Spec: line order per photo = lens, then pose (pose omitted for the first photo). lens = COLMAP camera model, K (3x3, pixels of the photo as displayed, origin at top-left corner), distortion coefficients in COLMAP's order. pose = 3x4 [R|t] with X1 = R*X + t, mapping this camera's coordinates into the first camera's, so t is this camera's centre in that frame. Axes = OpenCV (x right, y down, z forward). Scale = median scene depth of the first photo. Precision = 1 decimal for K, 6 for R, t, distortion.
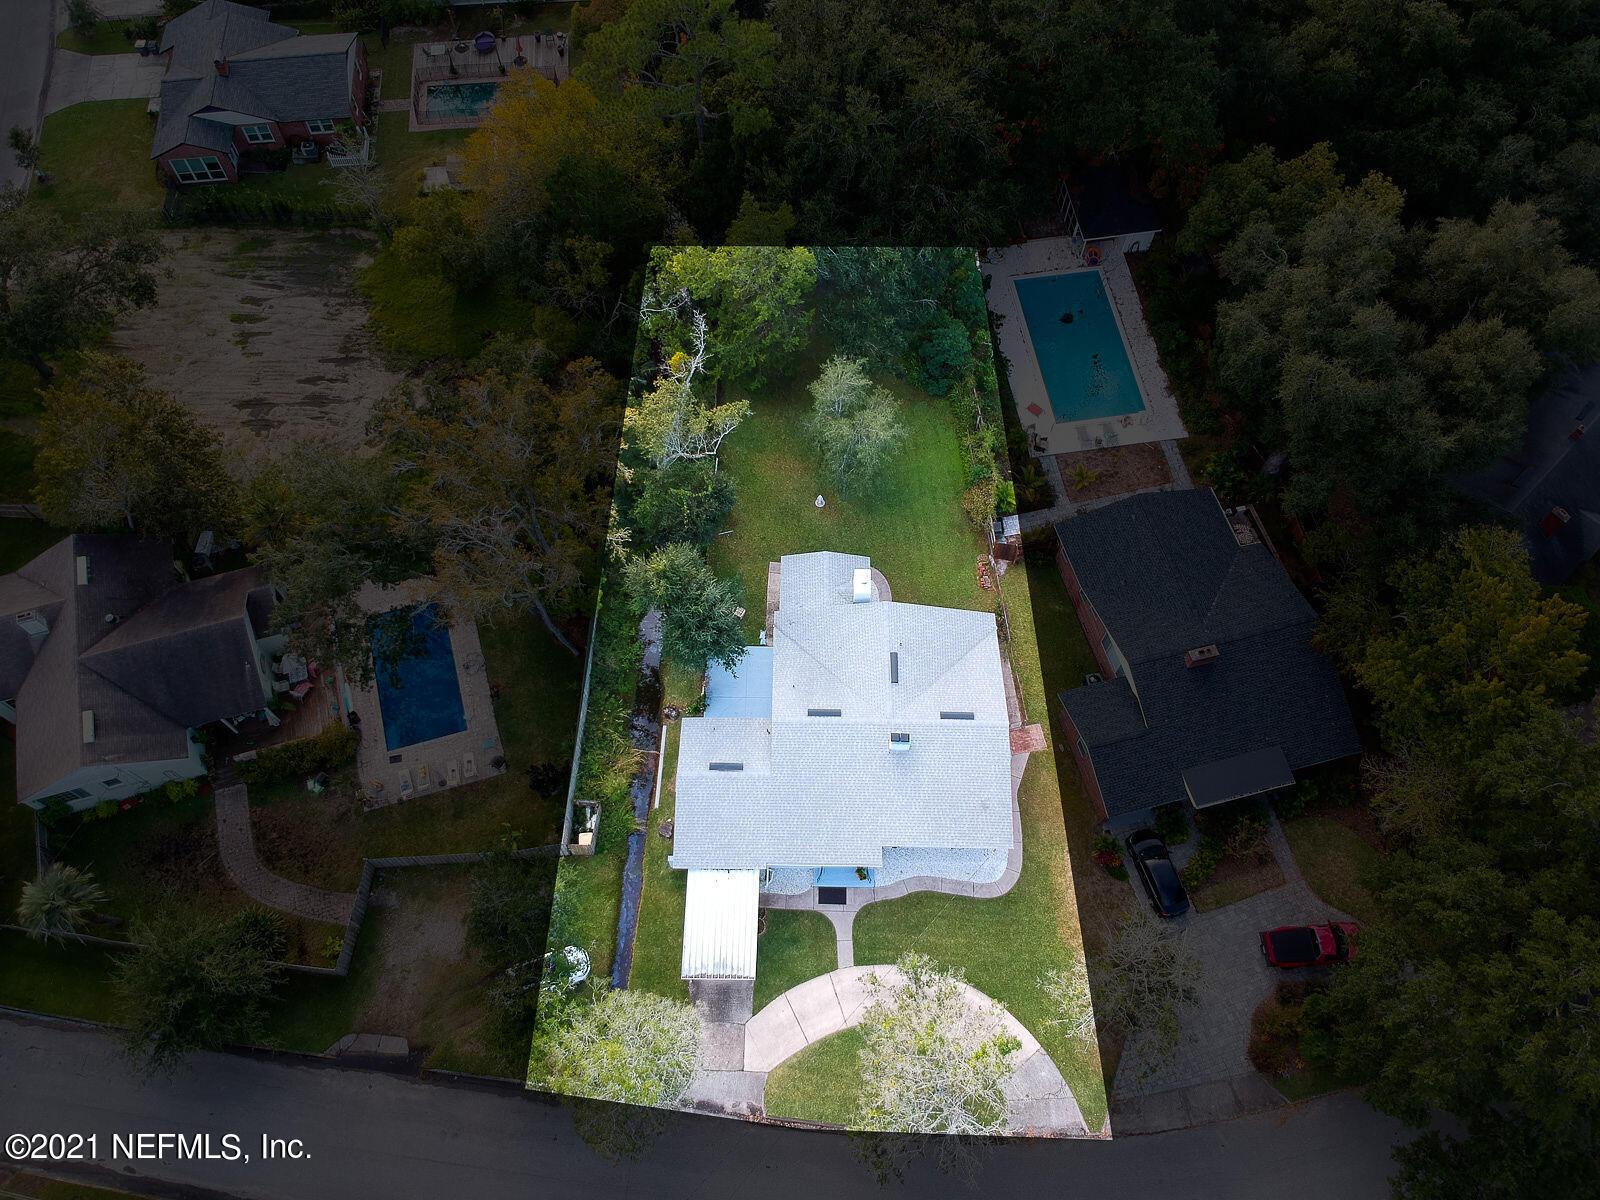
lens RADIAL K [[1167.1, 0, 800.0], [0, 1167.1, 600.0], [0, 0, 1]] dist [0.048019, -0.112348]
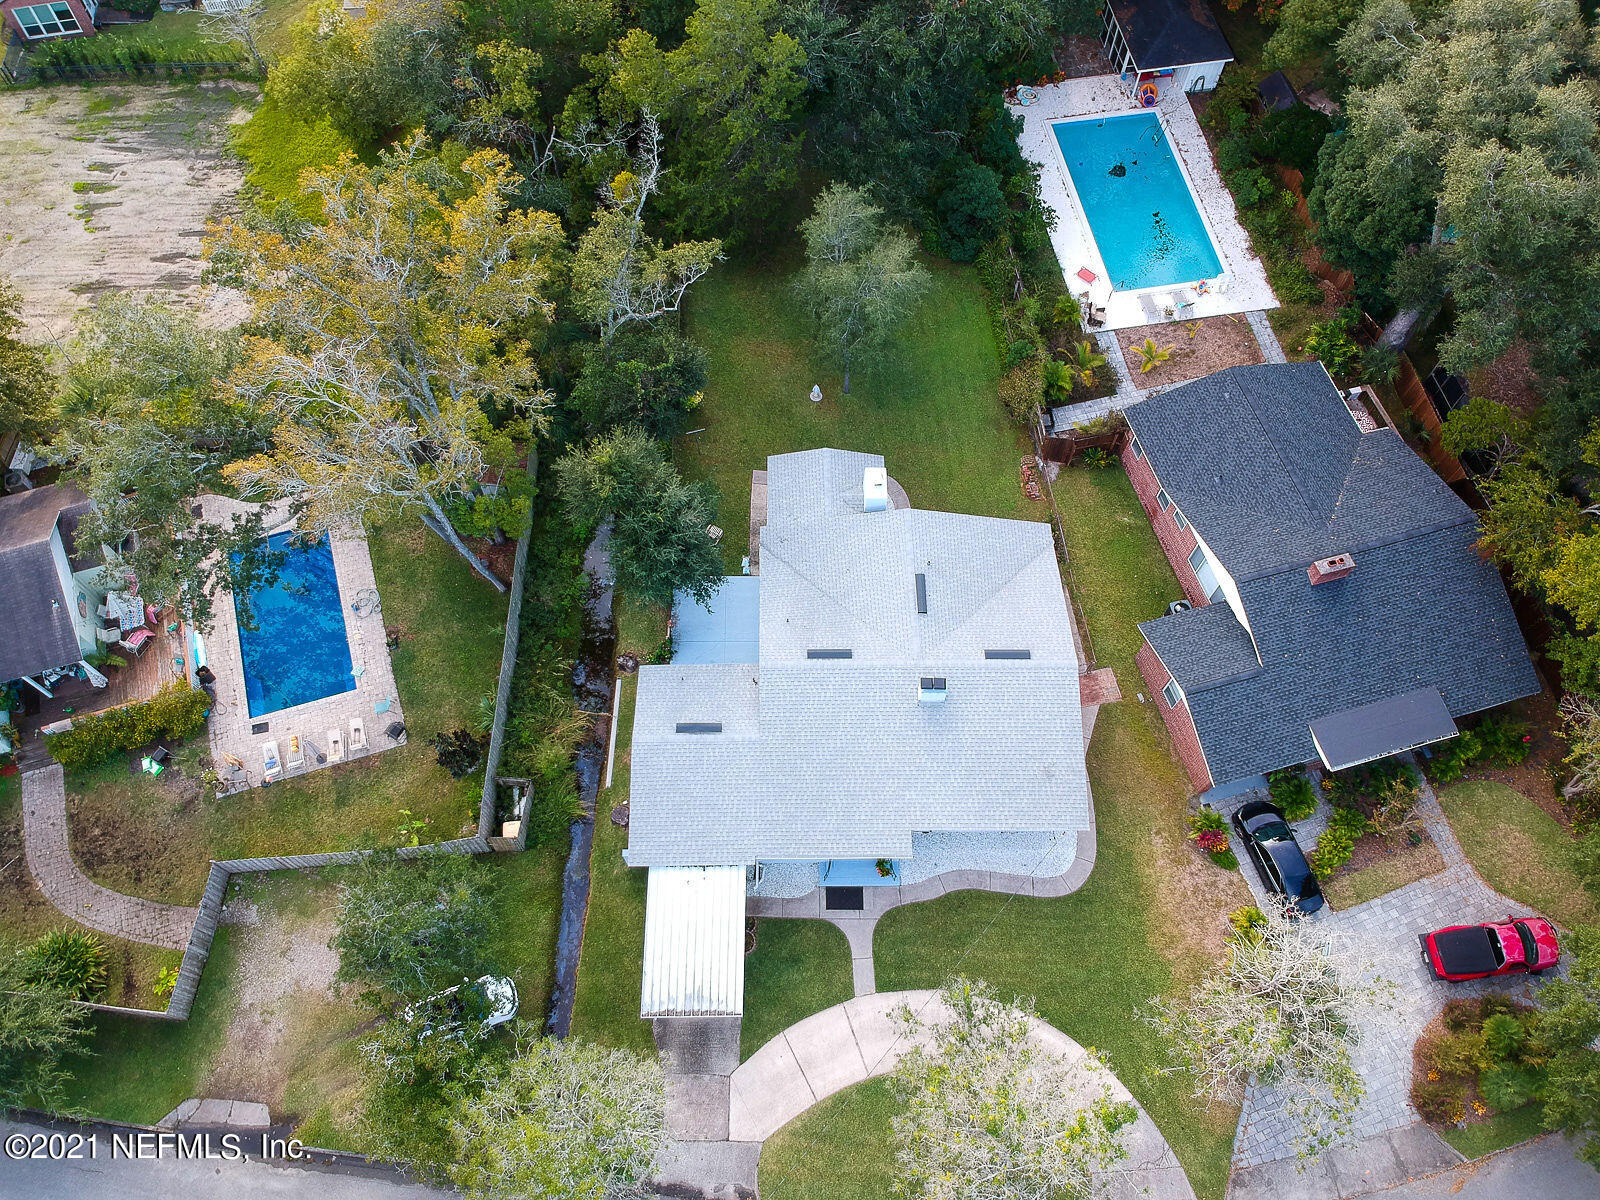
lens RADIAL K [[1167.1, 0, 800.0], [0, 1167.1, 600.0], [0, 0, 1]] dist [0.048019, -0.112348]
pose [[0.999768, -0.017946, 0.011878, -0.006068], [0.017909, 0.999835, 0.003189, 0.058949], [-0.011934, -0.002975, 0.999924, 0.251837]]
